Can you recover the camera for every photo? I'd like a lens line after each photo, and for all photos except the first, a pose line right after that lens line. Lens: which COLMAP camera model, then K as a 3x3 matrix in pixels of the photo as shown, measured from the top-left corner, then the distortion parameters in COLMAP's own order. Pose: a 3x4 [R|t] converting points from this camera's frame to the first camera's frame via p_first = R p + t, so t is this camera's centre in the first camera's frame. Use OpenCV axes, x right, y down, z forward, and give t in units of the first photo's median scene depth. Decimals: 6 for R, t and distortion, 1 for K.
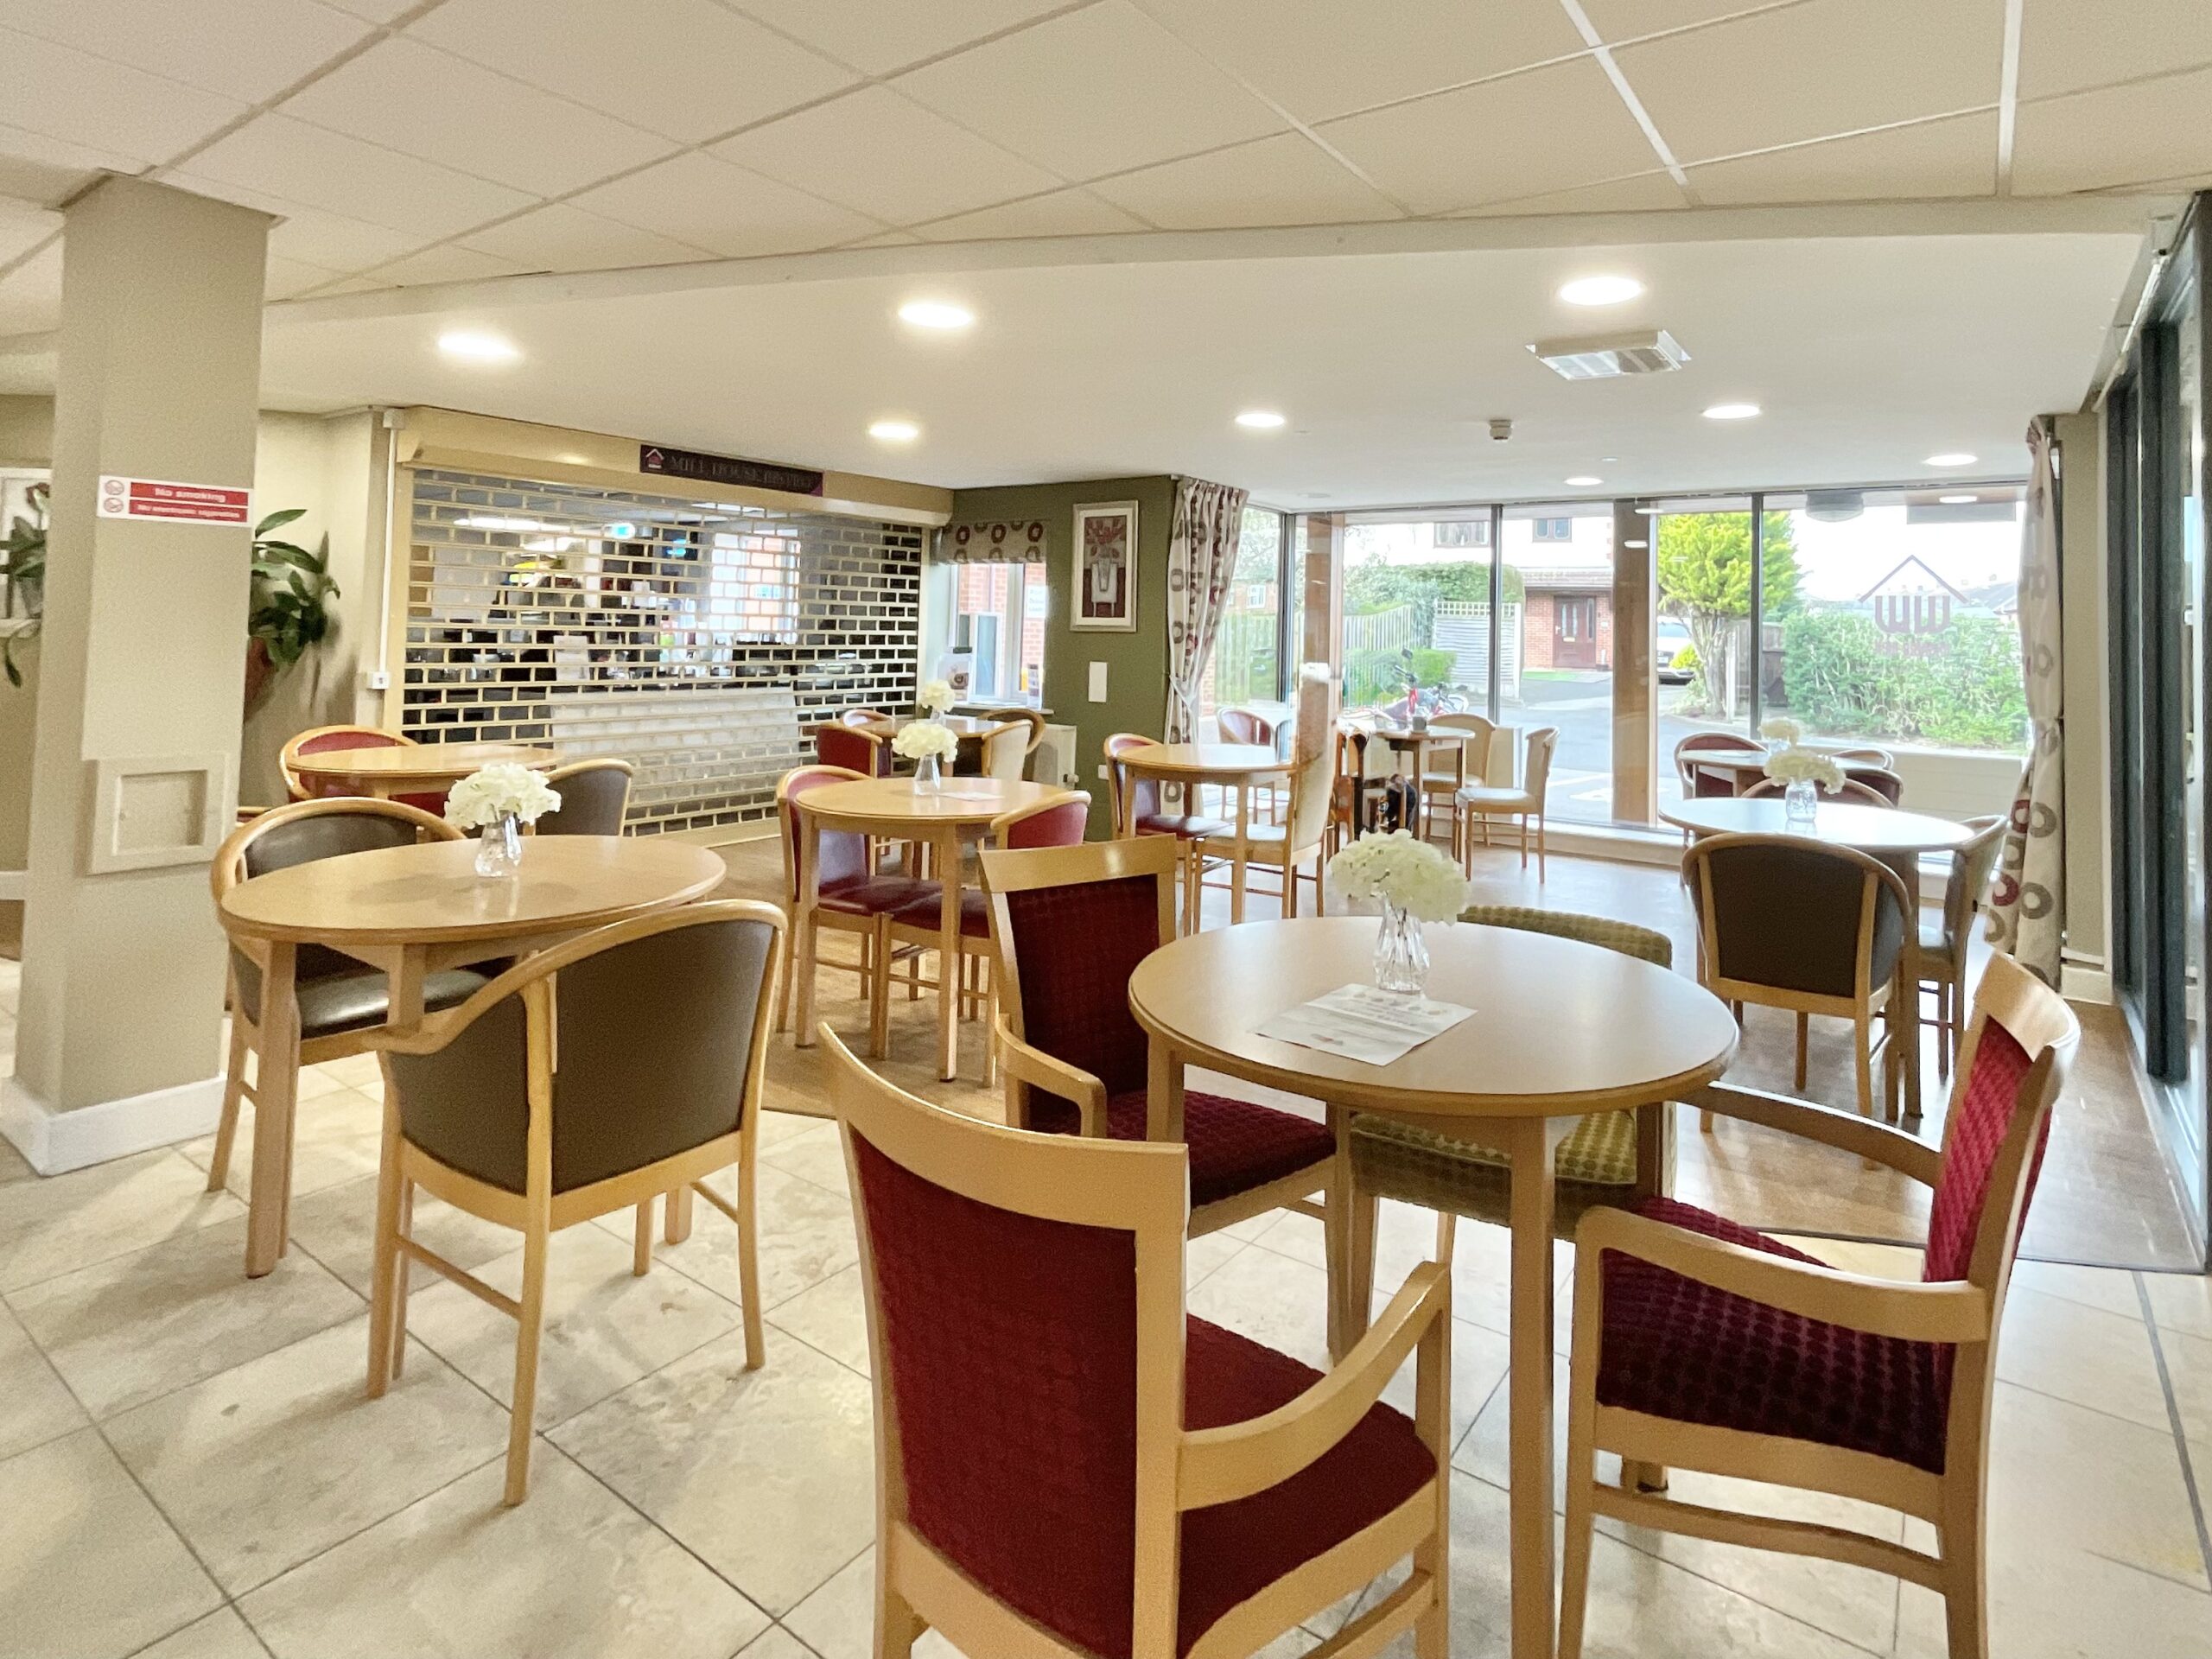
lens RADIAL K [[894.9, 0, 1103.6], [0, 894.9, 820.1], [0, 0, 1]] dist [-0.012367, -0.000126]
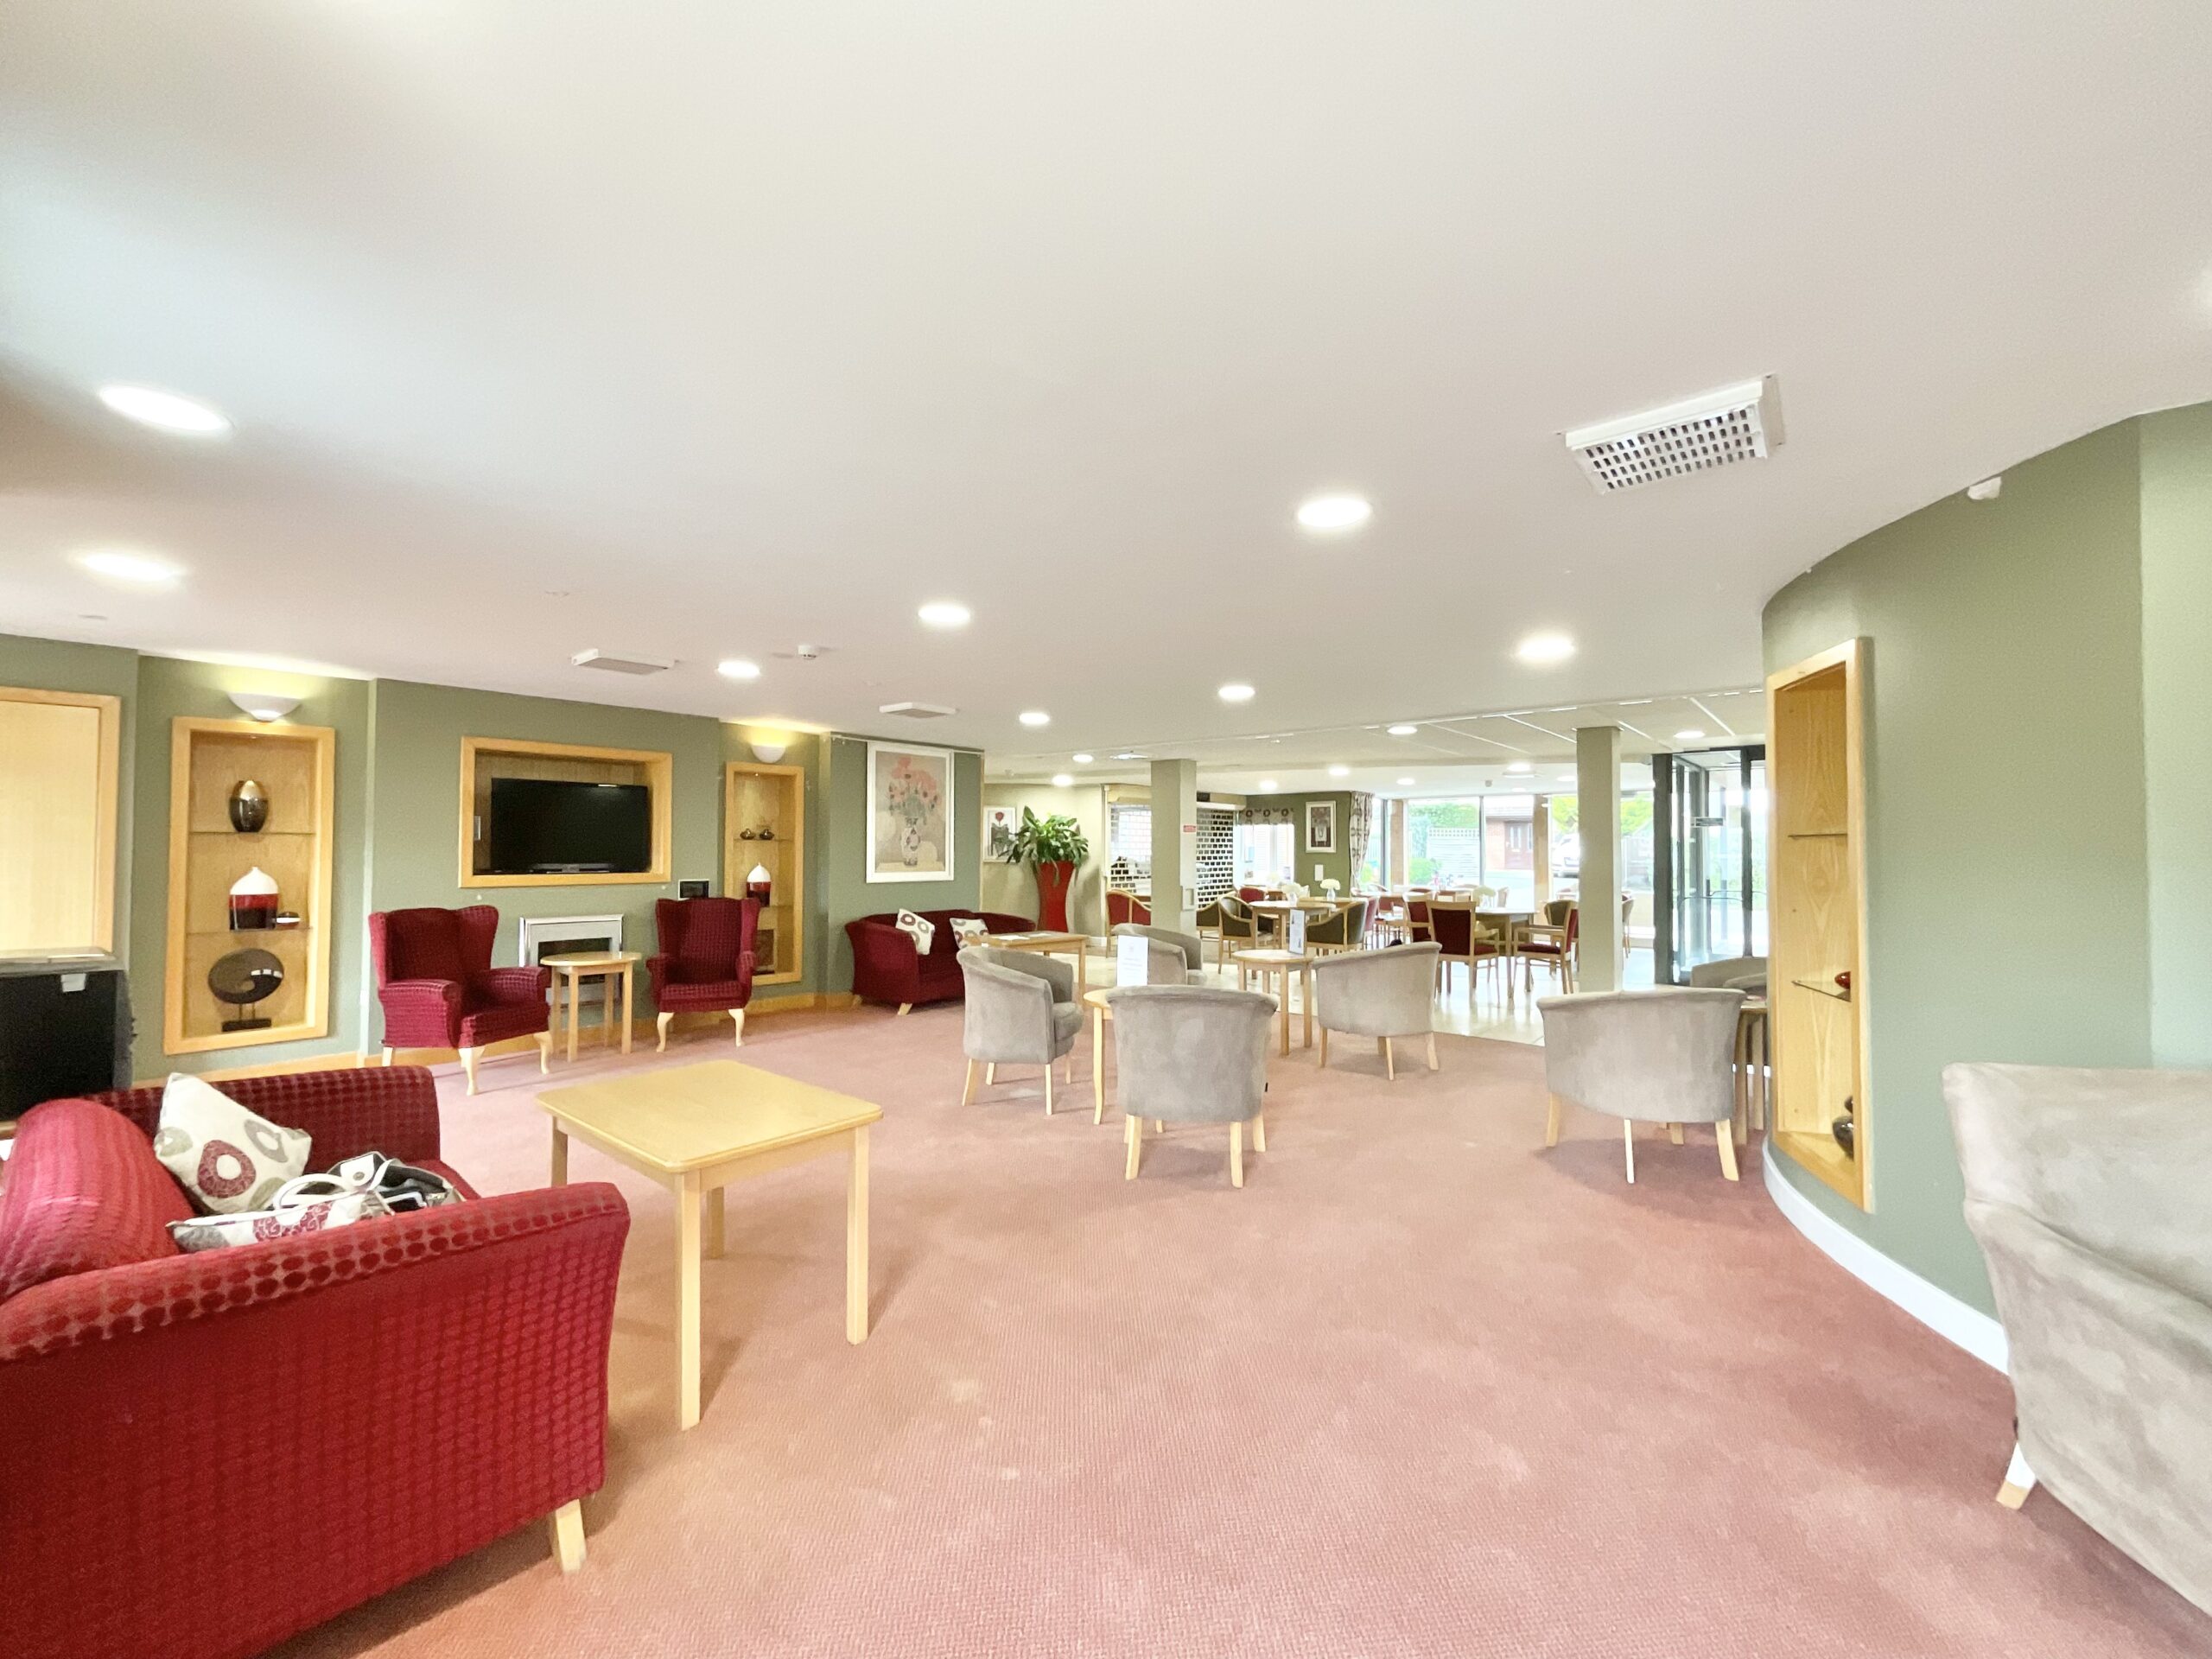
lens RADIAL K [[894.9, 0, 1109.5], [0, 894.9, 834.3], [0, 0, 1]] dist [-0.012367, -0.000126]
pose [[0.998739, -0.027216, 0.042184, -0.660893], [0.036089, 0.973348, -0.226477, 0.259590], [-0.034896, 0.227714, 0.973103, -1.307453]]
